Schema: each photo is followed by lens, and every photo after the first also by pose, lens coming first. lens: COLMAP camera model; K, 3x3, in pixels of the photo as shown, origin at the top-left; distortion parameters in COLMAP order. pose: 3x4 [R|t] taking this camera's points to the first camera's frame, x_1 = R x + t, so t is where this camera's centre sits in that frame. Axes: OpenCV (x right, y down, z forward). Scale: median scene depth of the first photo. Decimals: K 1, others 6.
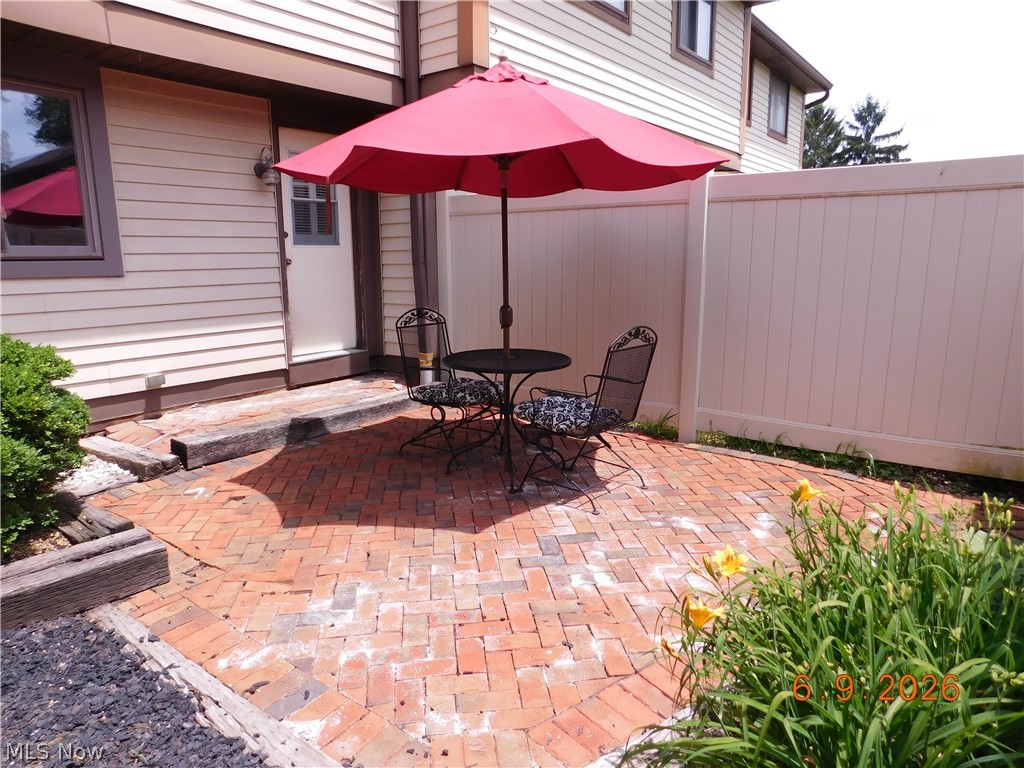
lens RADIAL K [[677.5, 0, 515.1], [0, 677.5, 388.8], [0, 0, 1]] dist [-0.070325, 0.055700]
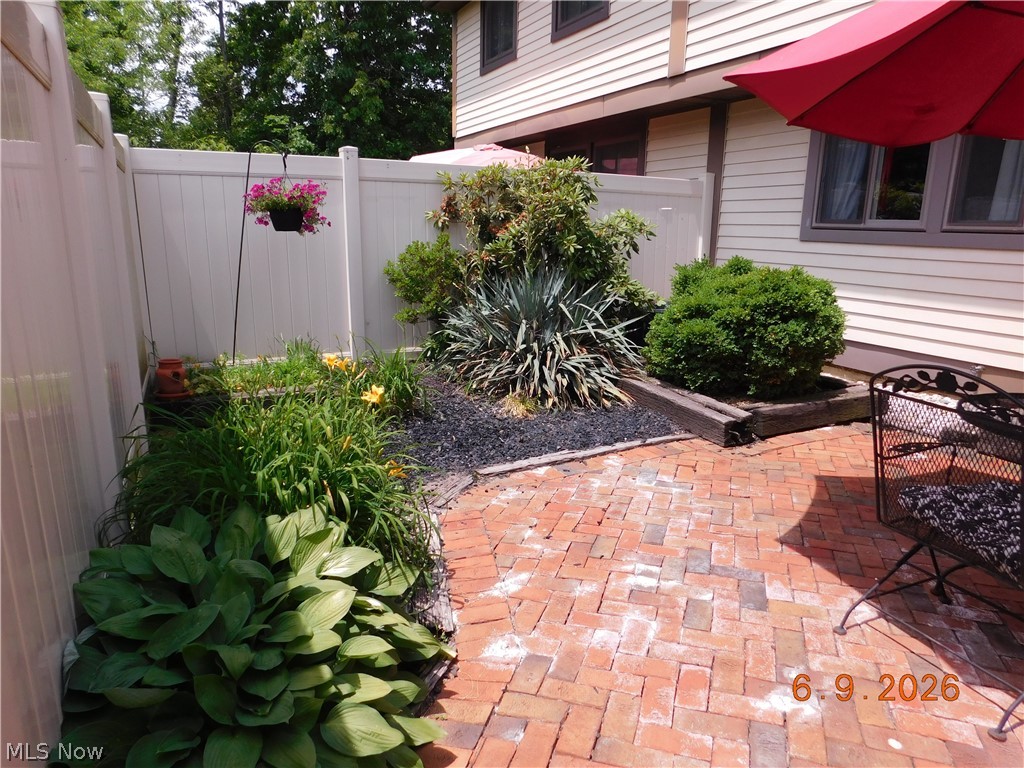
lens RADIAL K [[677.5, 0, 515.1], [0, 677.5, 388.8], [0, 0, 1]] dist [-0.070325, 0.055700]
pose [[-0.452681, 0.218222, -0.864557, 0.831534], [-0.172611, 0.929804, 0.325070, -0.209864], [0.874806, 0.296386, -0.383237, 0.964808]]
